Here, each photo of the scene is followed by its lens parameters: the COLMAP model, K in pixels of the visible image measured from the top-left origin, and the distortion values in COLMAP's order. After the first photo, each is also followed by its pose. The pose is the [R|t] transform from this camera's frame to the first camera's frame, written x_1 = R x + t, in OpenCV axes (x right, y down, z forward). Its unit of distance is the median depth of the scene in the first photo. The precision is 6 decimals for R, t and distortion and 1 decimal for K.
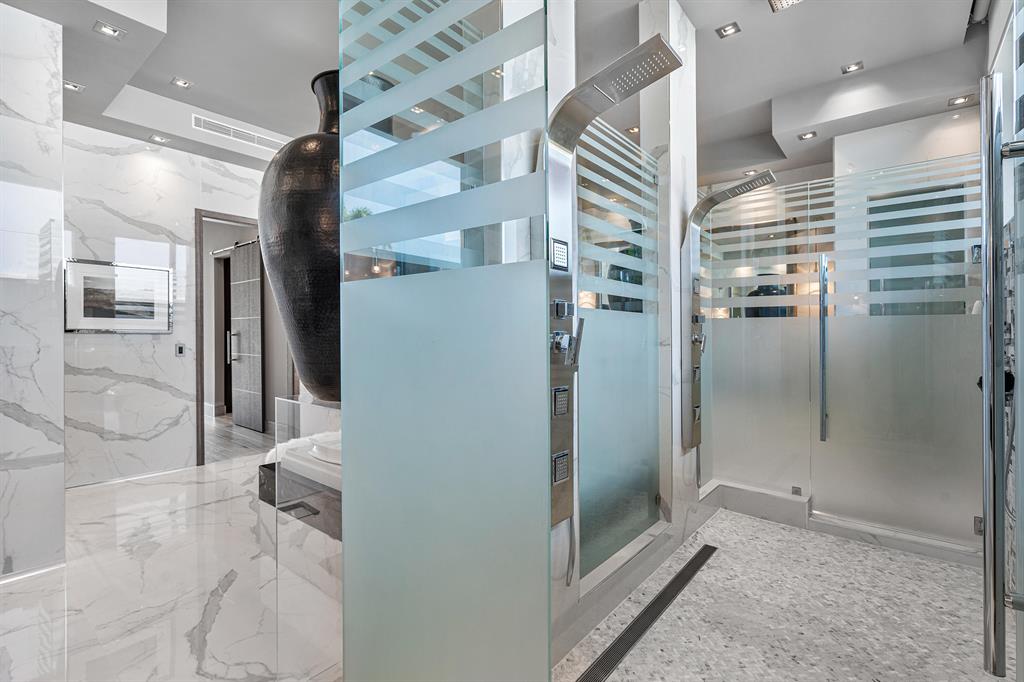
lens RADIAL K [[471.6, 0, 514.0], [0, 471.6, 335.5], [0, 0, 1]] dist [-0.012353, 0.001271]
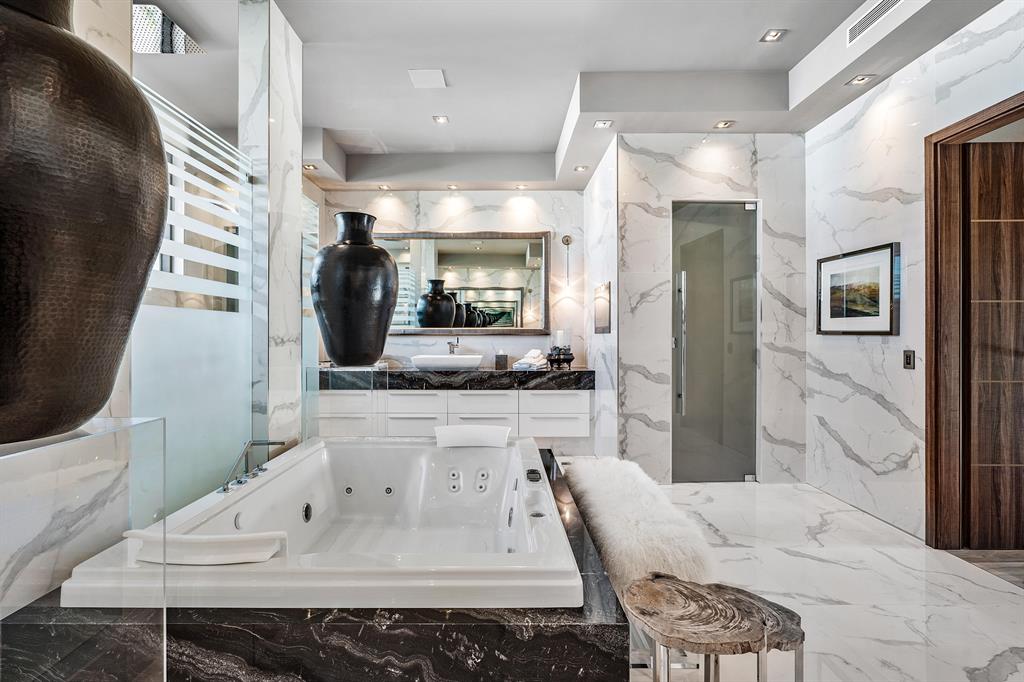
lens RADIAL K [[471.6, 0, 508.5], [0, 471.6, 338.0], [0, 0, 1]] dist [-0.012353, 0.001271]
pose [[-0.765956, -0.000181, -0.642893, 0.168630], [-0.003155, 0.999989, 0.003478, 0.000057], [0.642885, 0.004693, -0.765948, 1.192239]]
